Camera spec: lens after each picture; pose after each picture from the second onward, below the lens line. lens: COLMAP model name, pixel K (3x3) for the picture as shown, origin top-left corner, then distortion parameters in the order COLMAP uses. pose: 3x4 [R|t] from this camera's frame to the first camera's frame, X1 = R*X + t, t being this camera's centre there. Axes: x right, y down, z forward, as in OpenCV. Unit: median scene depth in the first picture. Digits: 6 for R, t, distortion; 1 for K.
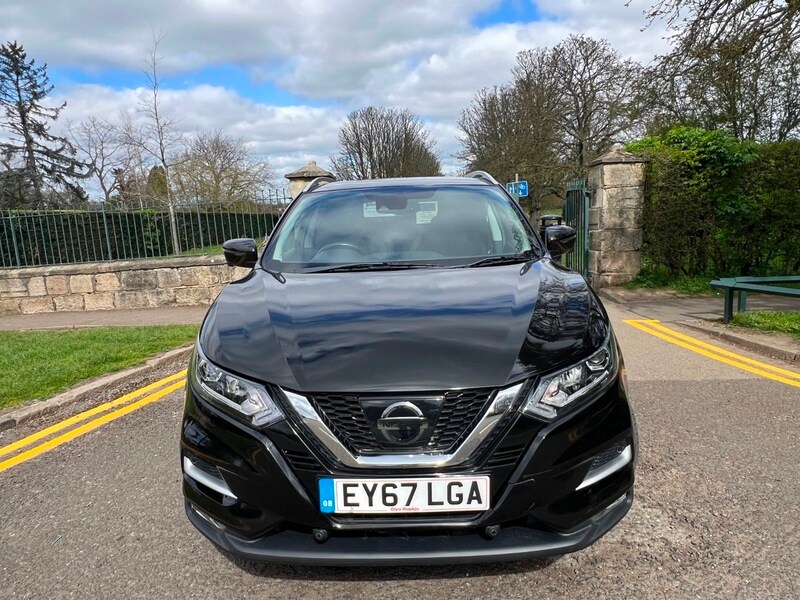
lens RADIAL K [[563.3, 0, 400.7], [0, 563.3, 312.3], [0, 0, 1]] dist [-0.008992, 0.006386]
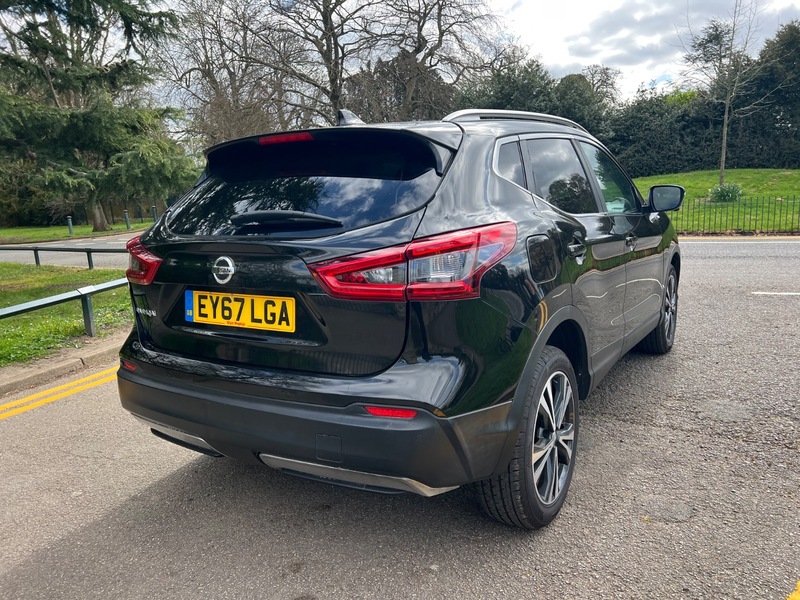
lens RADIAL K [[610.7, 0, 394.6], [0, 610.7, 307.5], [0, 0, 1]] dist [0.057364, -0.065098]
pose [[0.853161, 0.087895, -0.514190, 0.698575], [-0.145897, 0.986571, -0.073434, 0.282348], [0.500830, 0.137670, 0.854527, 0.091936]]
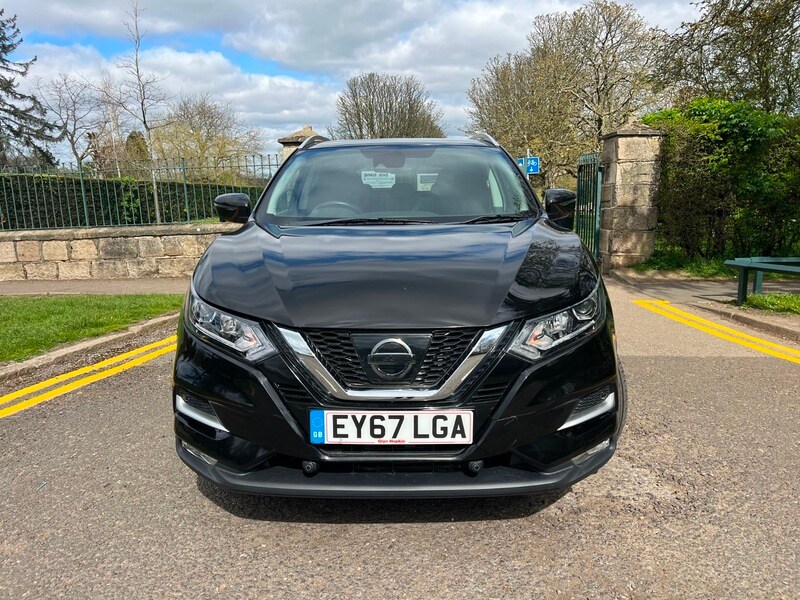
lens RADIAL K [[610.7, 0, 405.0], [0, 610.7, 305.7], [0, 0, 1]] dist [0.057364, -0.065098]
pose [[0.999670, 0.024303, 0.008312, 0.012983], [-0.024376, 0.999664, 0.008774, 0.068689], [-0.008096, -0.008974, 0.999927, -0.104868]]
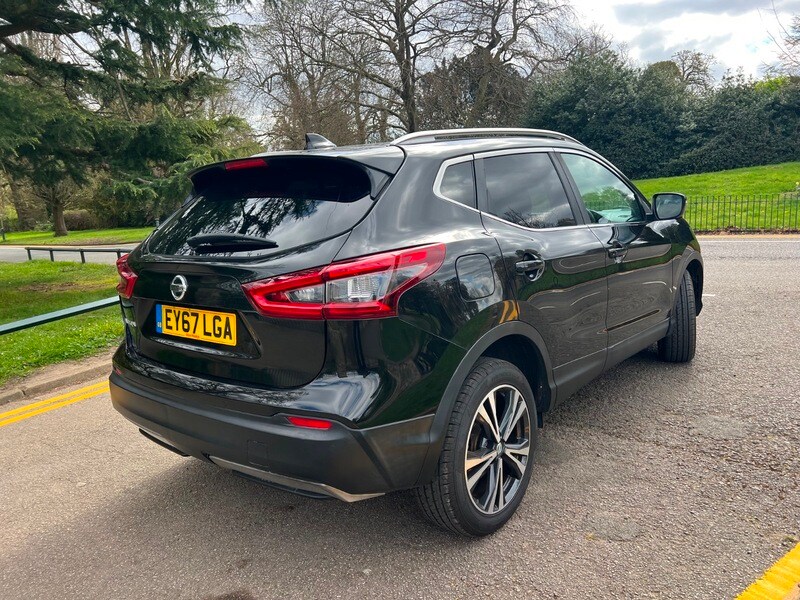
lens RADIAL K [[610.7, 0, 393.7], [0, 610.7, 304.5], [0, 0, 1]] dist [0.057364, -0.065098]
pose [[0.778041, 0.094362, -0.621087, 0.904175], [-0.161638, 0.985438, -0.052767, 0.220474], [0.607063, 0.141447, 0.781964, 0.171870]]
